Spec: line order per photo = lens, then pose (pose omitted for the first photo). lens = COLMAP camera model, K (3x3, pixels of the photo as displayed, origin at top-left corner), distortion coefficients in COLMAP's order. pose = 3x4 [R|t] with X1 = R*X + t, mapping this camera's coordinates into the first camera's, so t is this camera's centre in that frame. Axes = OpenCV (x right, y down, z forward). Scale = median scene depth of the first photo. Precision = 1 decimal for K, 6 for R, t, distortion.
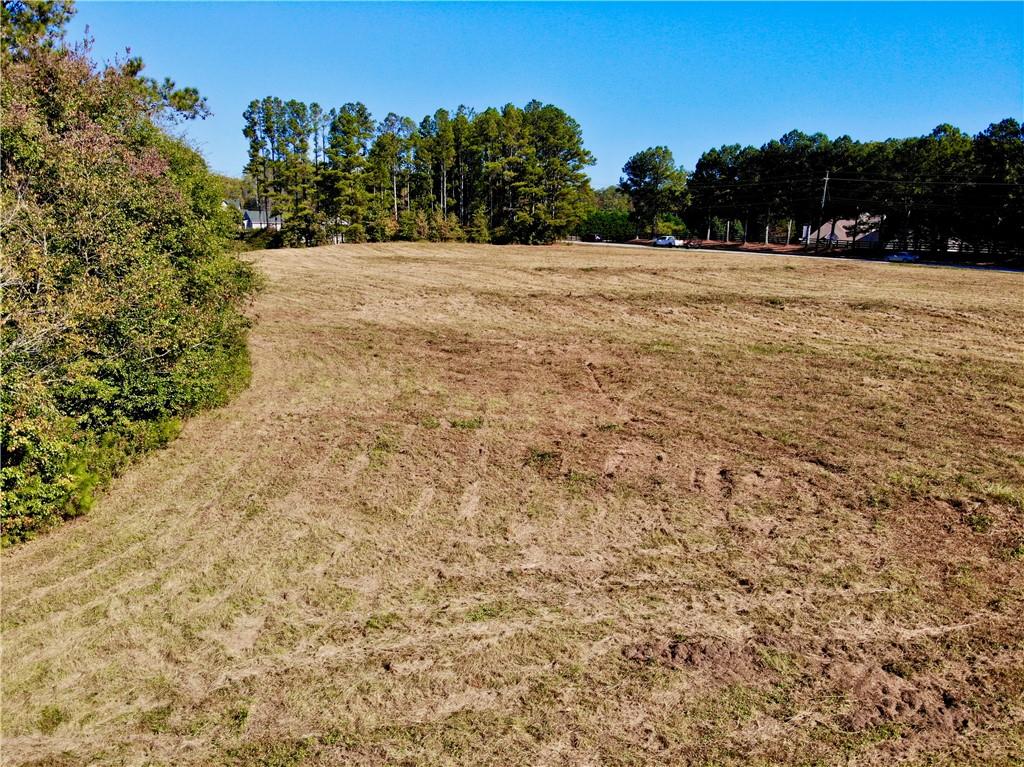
lens RADIAL K [[755.4, 0, 494.4], [0, 755.4, 393.8], [0, 0, 1]] dist [0.106105, -0.198378]
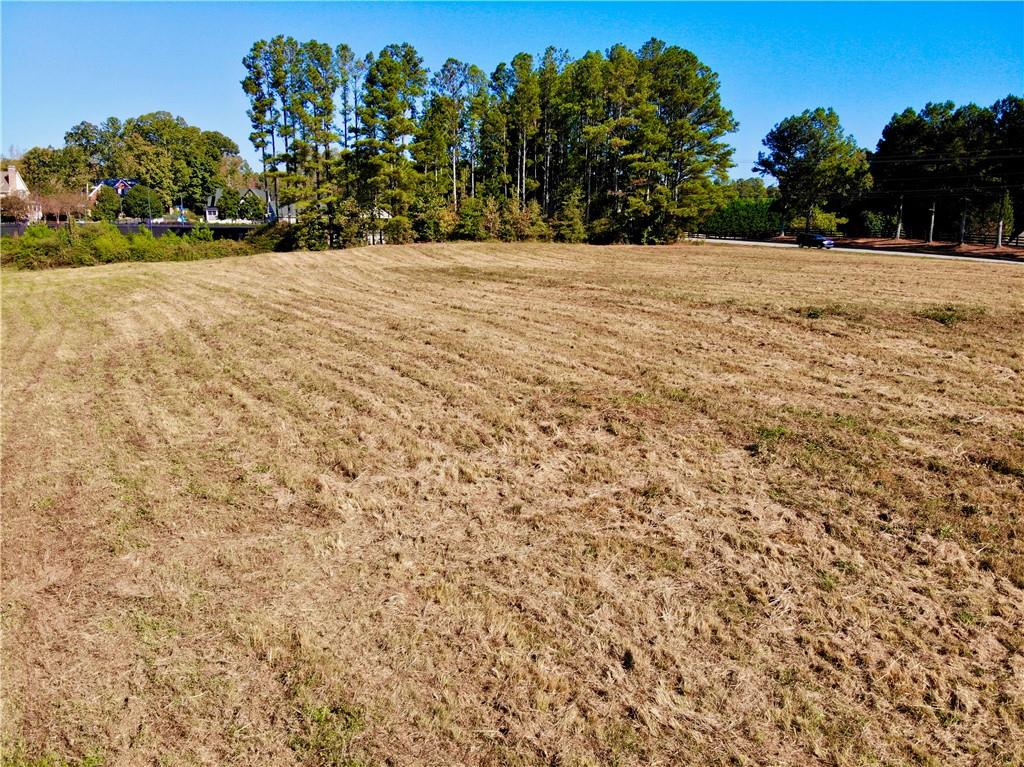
lens RADIAL K [[755.4, 0, 495.1], [0, 755.4, 385.4], [0, 0, 1]] dist [0.106105, -0.198378]
pose [[0.997680, 0.013645, -0.066690, -0.042390], [-0.014008, 0.999890, -0.004967, -0.061853], [0.066615, 0.005890, 0.997761, 0.294126]]
